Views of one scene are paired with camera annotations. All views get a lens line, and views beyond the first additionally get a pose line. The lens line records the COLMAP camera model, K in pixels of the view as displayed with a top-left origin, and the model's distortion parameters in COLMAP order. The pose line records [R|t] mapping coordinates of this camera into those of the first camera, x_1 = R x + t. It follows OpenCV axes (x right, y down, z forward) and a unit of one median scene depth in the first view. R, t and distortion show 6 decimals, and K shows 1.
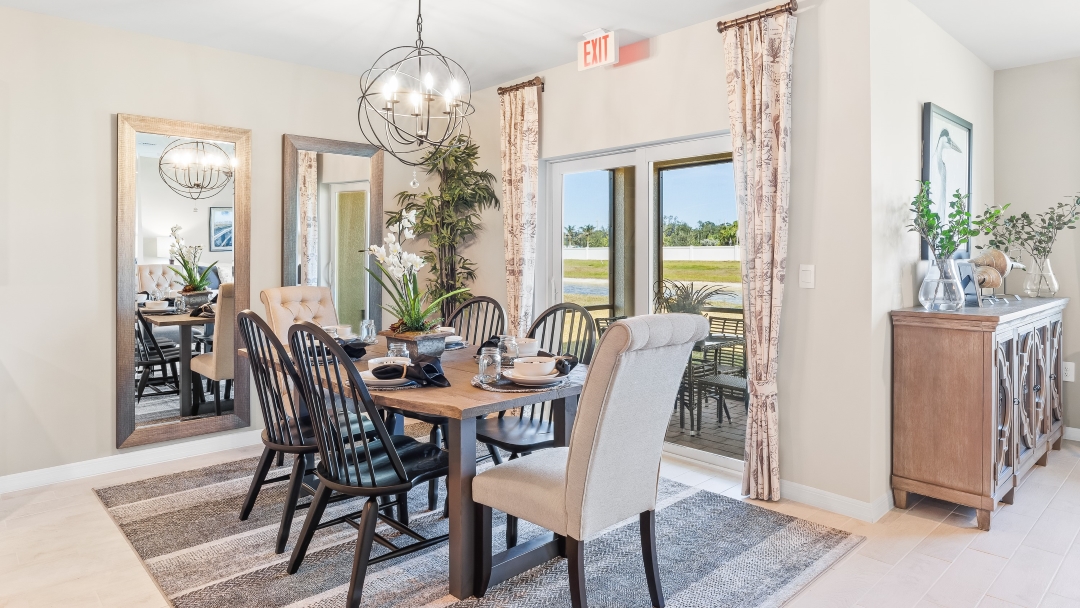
lens RADIAL K [[638.4, 0, 540.5], [0, 638.4, 258.5], [0, 0, 1]] dist [-0.000070, 0.000163]
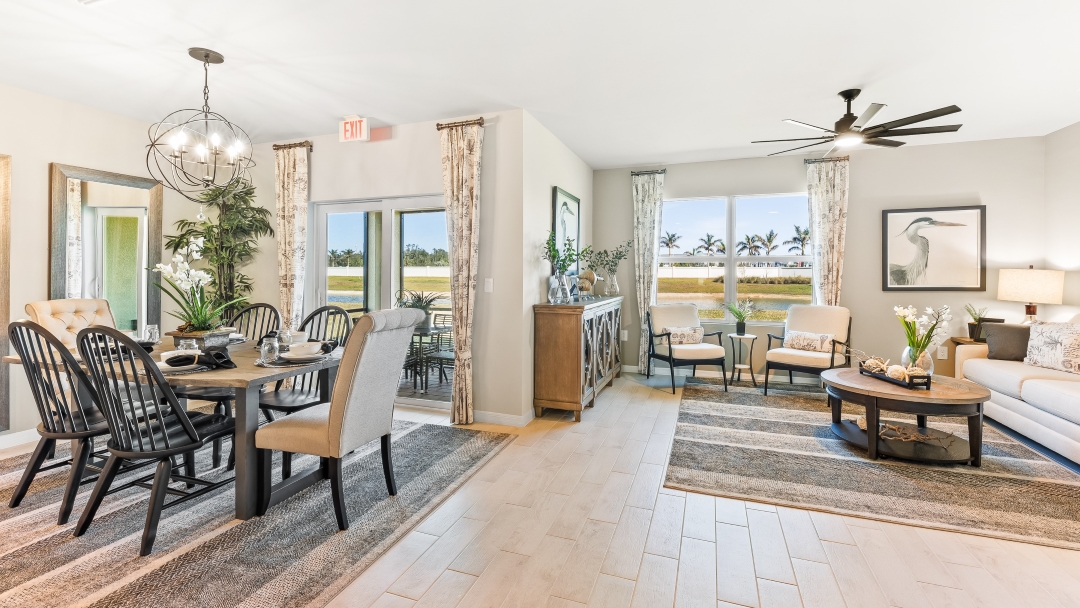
lens RADIAL K [[462.4, 0, 541.0], [0, 462.4, 271.7], [0, 0, 1]] dist [-0.003396, -0.000396]
pose [[0.891993, 0.003620, 0.452034, -0.005078], [-0.000181, 0.999971, -0.007652, 0.001240], [-0.452049, 0.006743, 0.891968, -0.133718]]
